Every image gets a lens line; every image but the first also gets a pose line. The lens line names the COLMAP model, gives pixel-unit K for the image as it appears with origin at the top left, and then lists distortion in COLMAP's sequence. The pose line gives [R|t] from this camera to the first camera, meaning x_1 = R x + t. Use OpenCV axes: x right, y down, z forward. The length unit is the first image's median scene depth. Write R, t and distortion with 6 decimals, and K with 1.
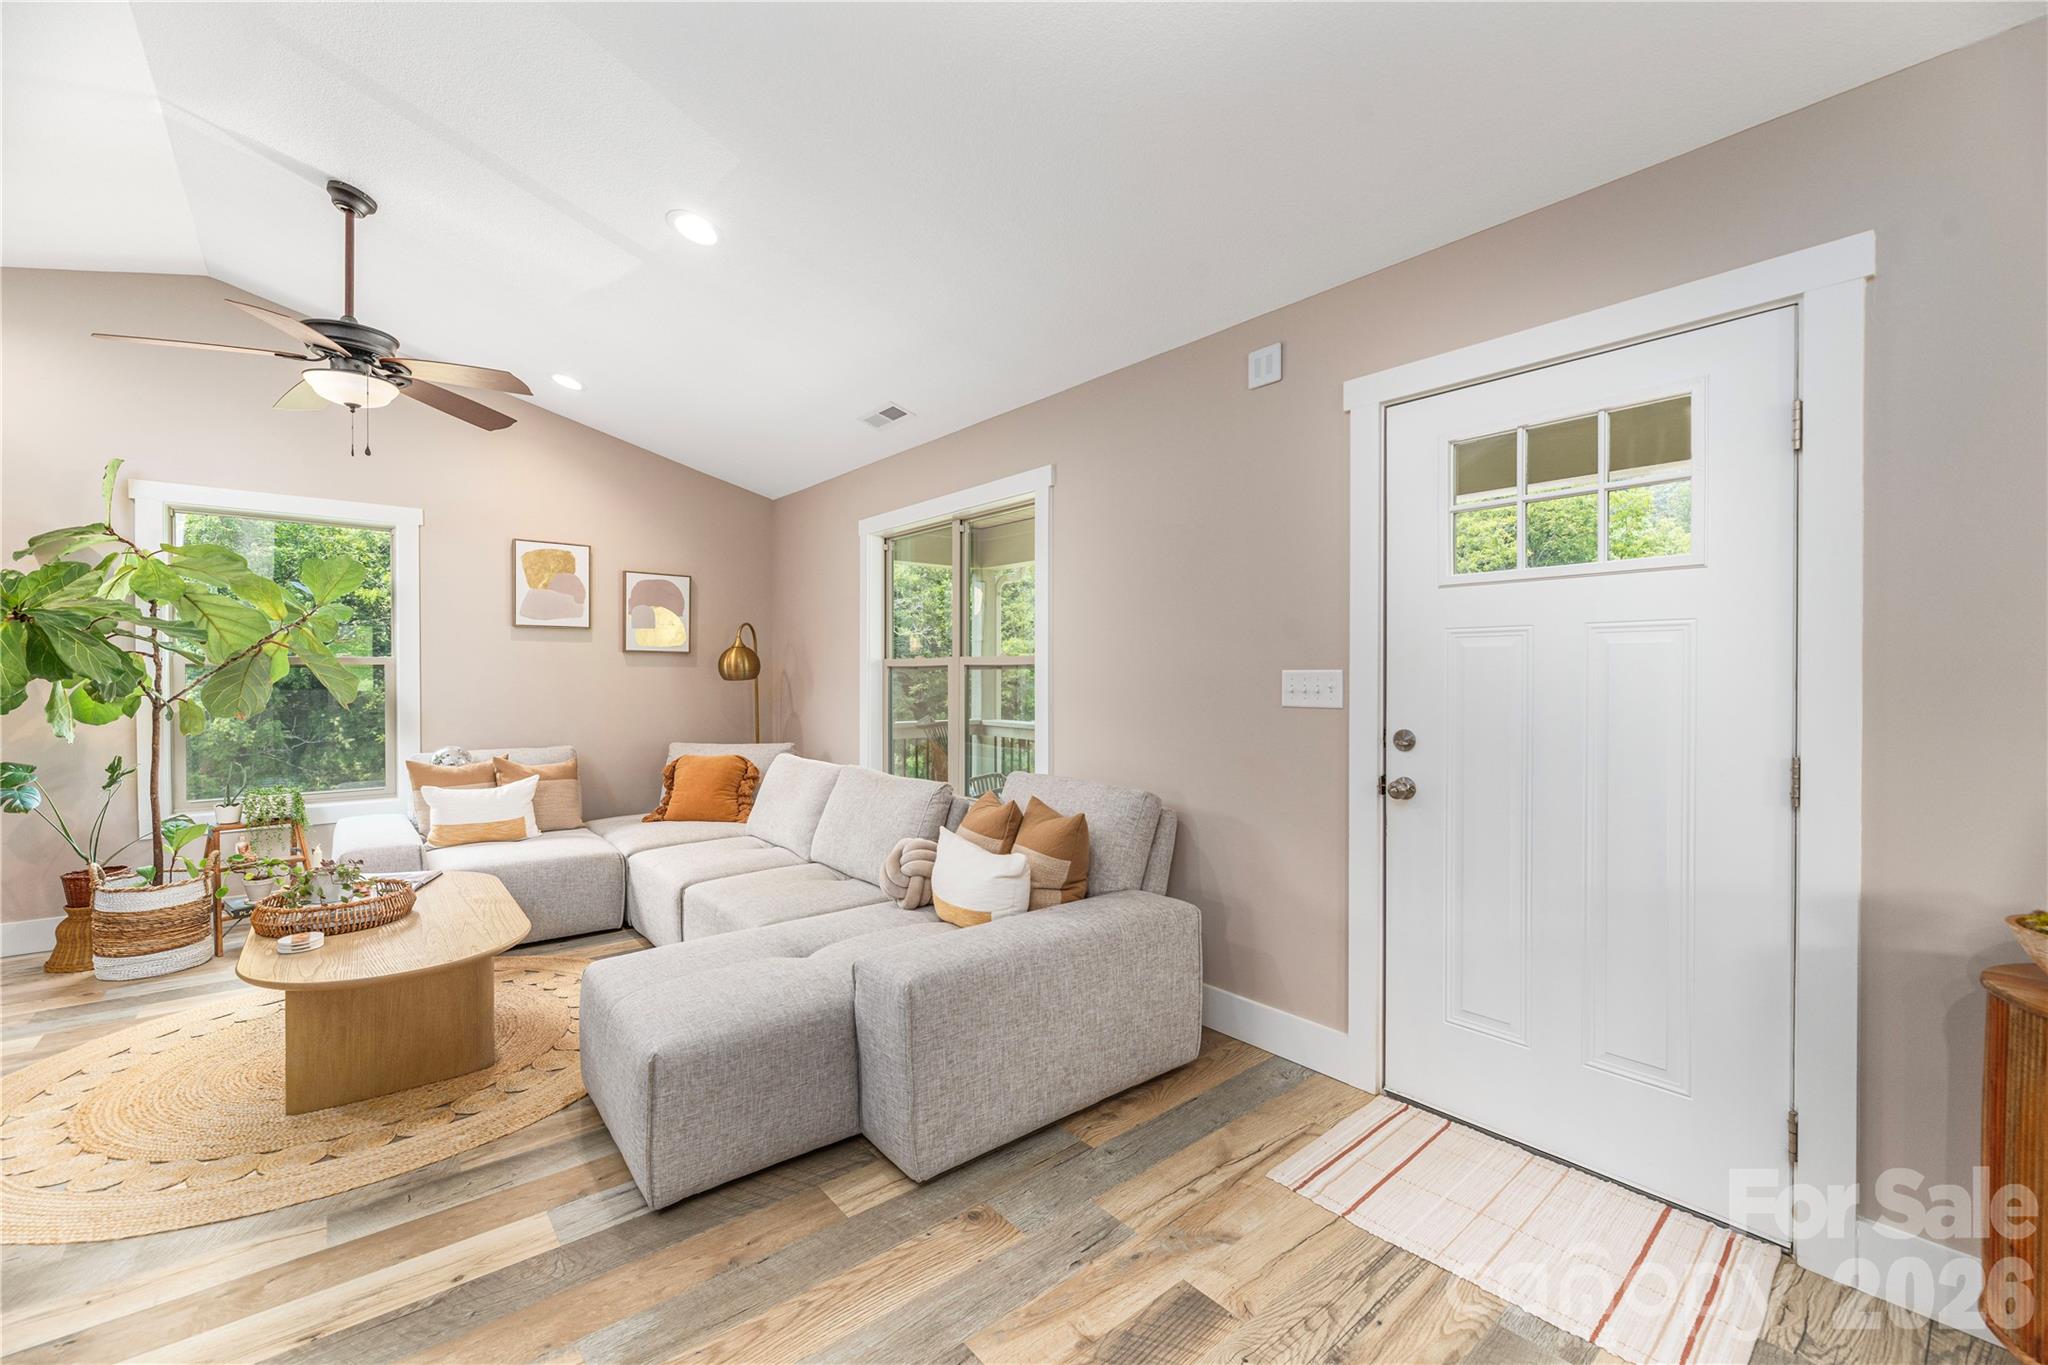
lens RADIAL K [[826.9, 0, 1023.4], [0, 826.9, 674.2], [0, 0, 1]] dist [-0.002730, 0.001318]
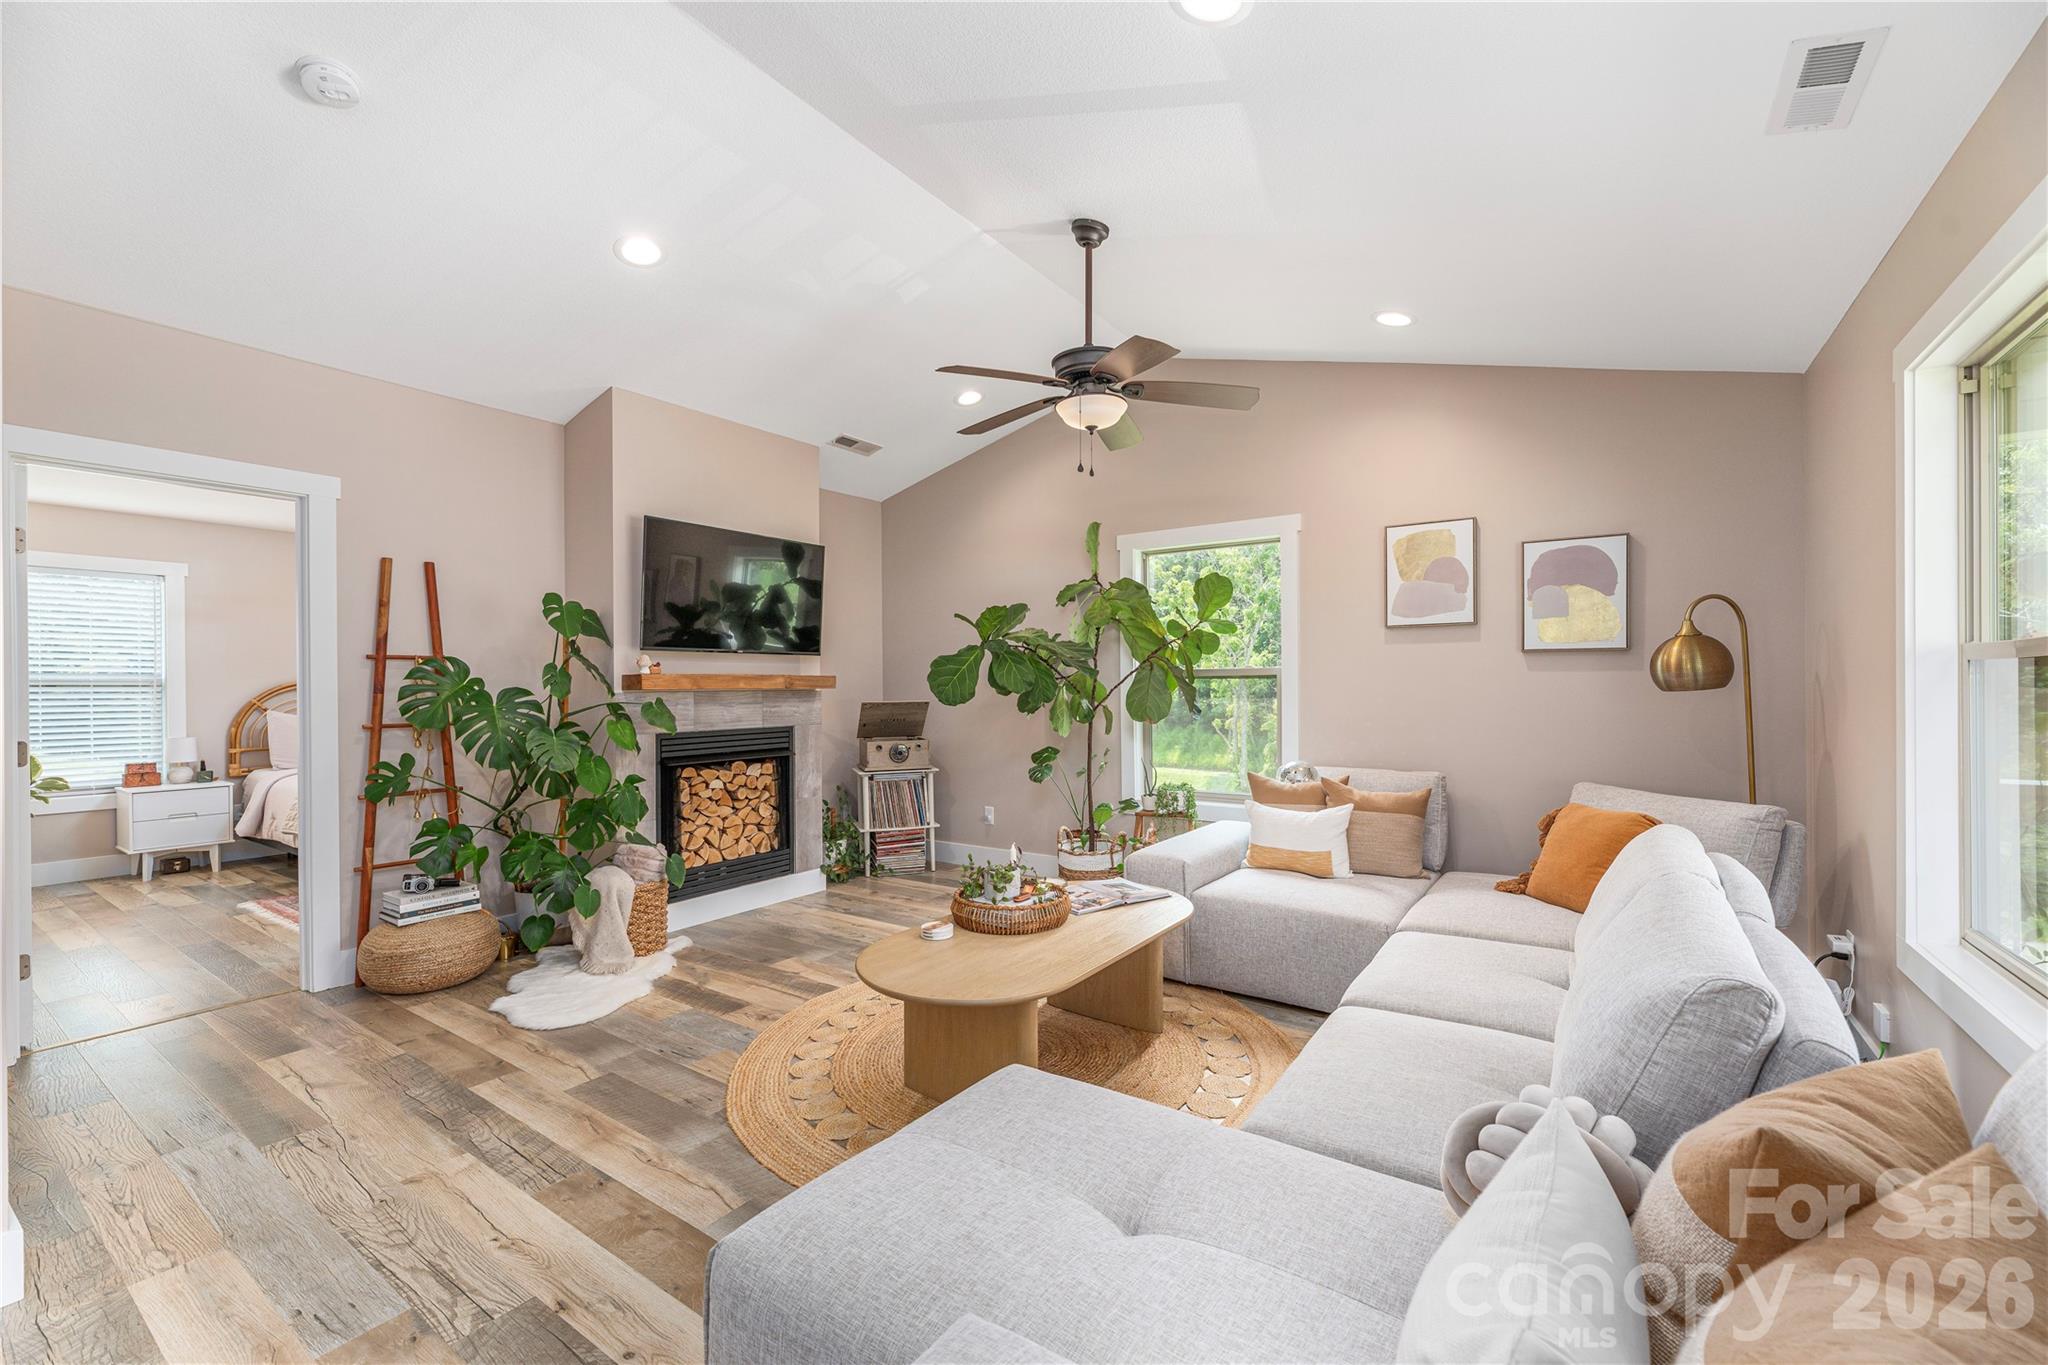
lens RADIAL K [[826.9, 0, 1030.2], [0, 826.9, 682.8], [0, 0, 1]] dist [-0.002730, 0.001318]
pose [[0.290645, -0.006233, -0.956811, 0.125540], [0.006062, 0.999971, -0.004673, 0.001494], [0.956812, -0.004443, 0.290675, 0.473217]]
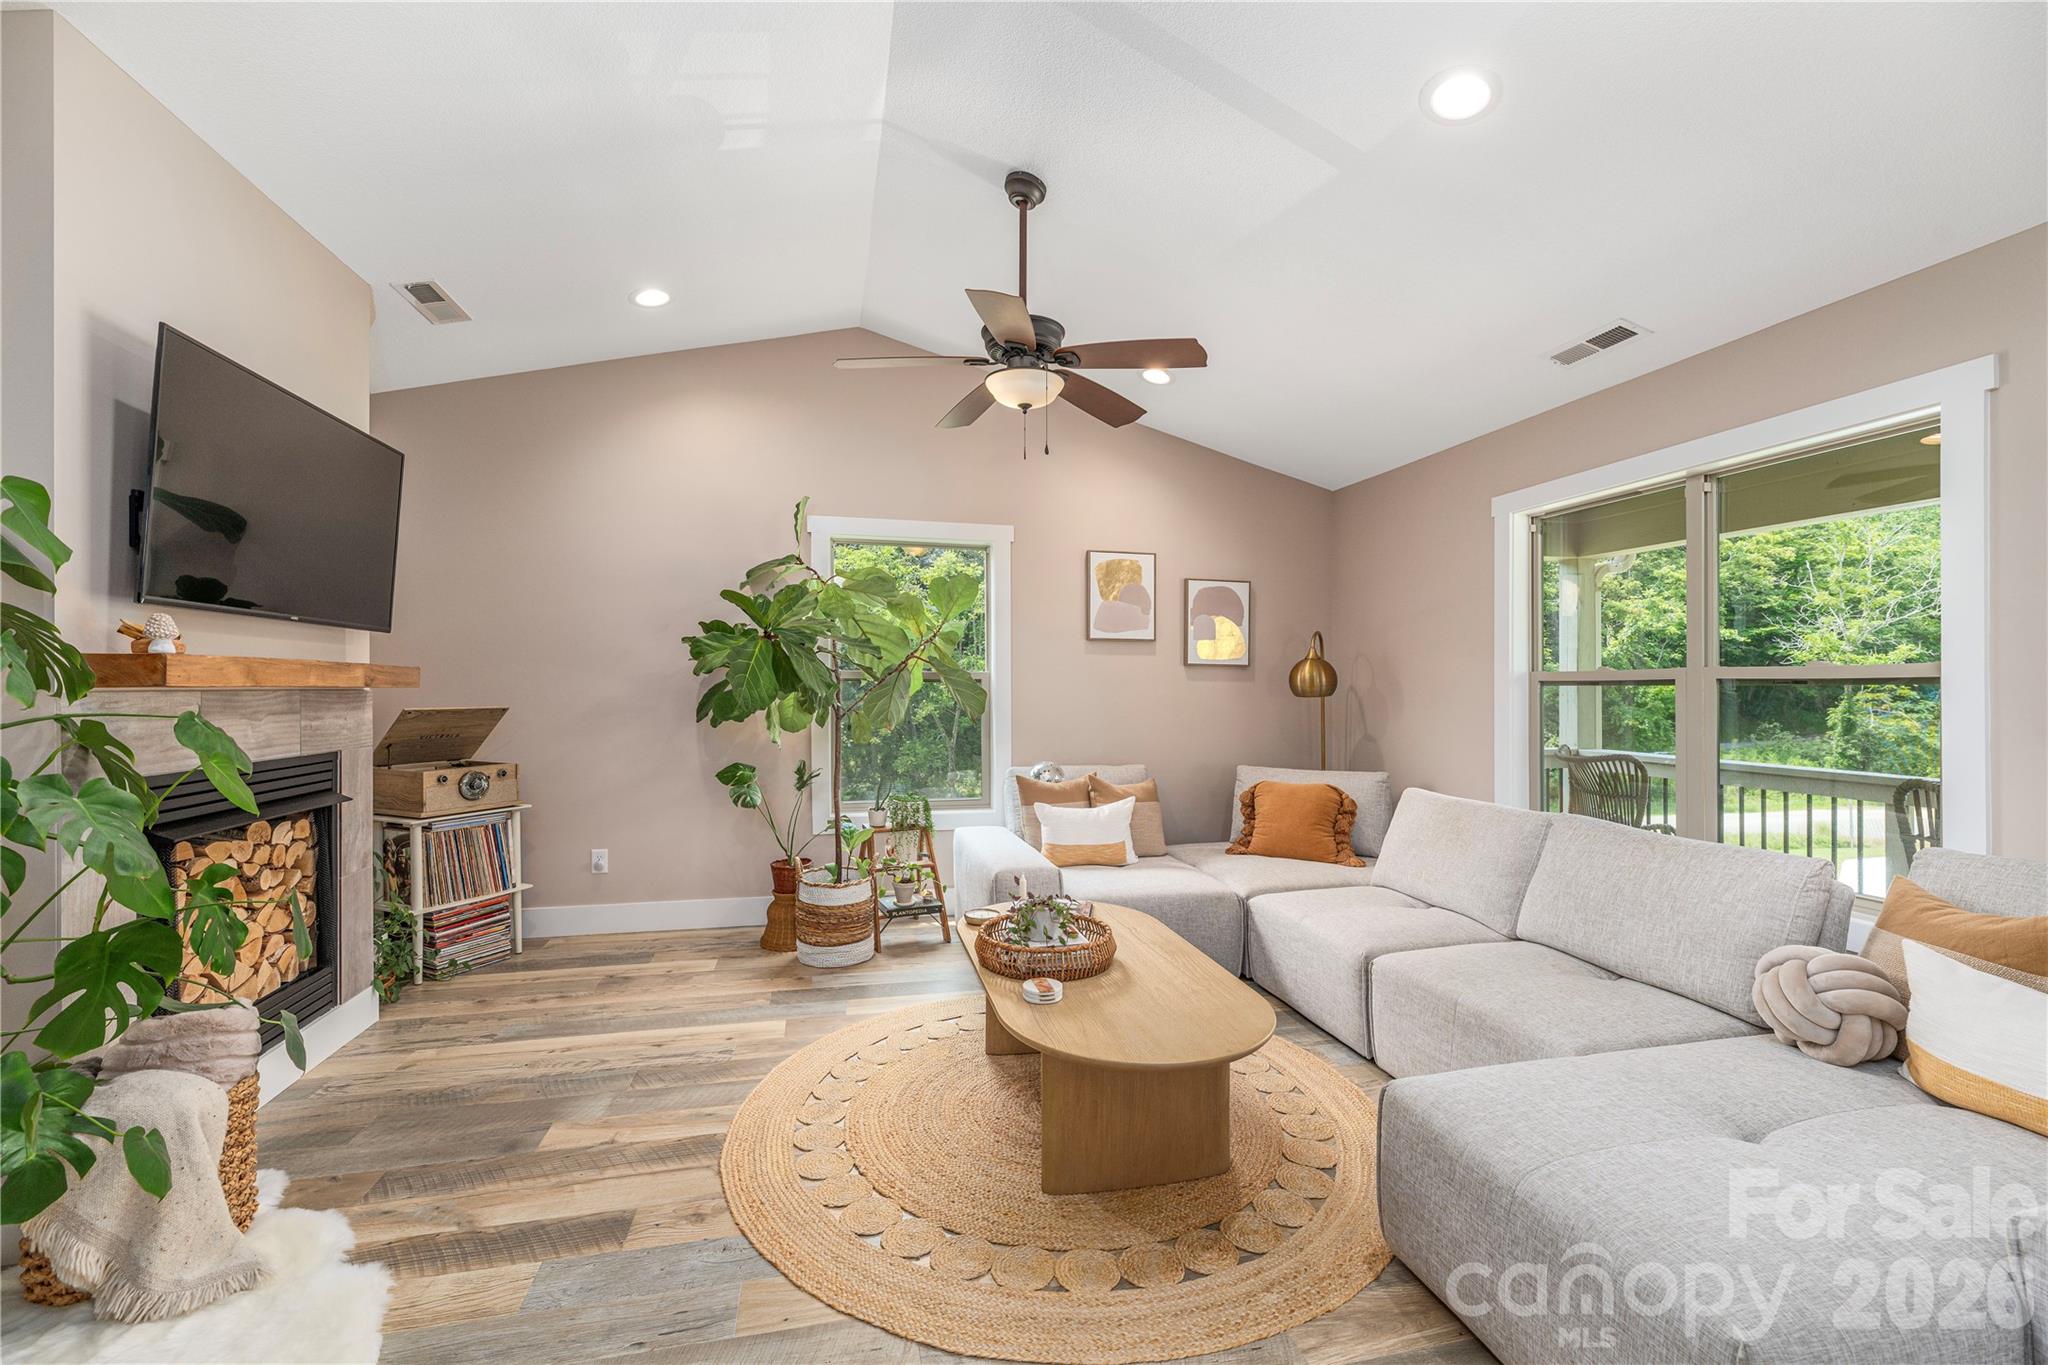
lens RADIAL K [[826.9, 0, 1045.2], [0, 826.9, 685.7], [0, 0, 1]] dist [-0.002730, 0.001318]
pose [[0.900898, 0.002744, -0.434022, -0.288316], [-0.005259, 0.999976, -0.004594, 0.000895], [0.433999, 0.006421, 0.900890, 0.117820]]
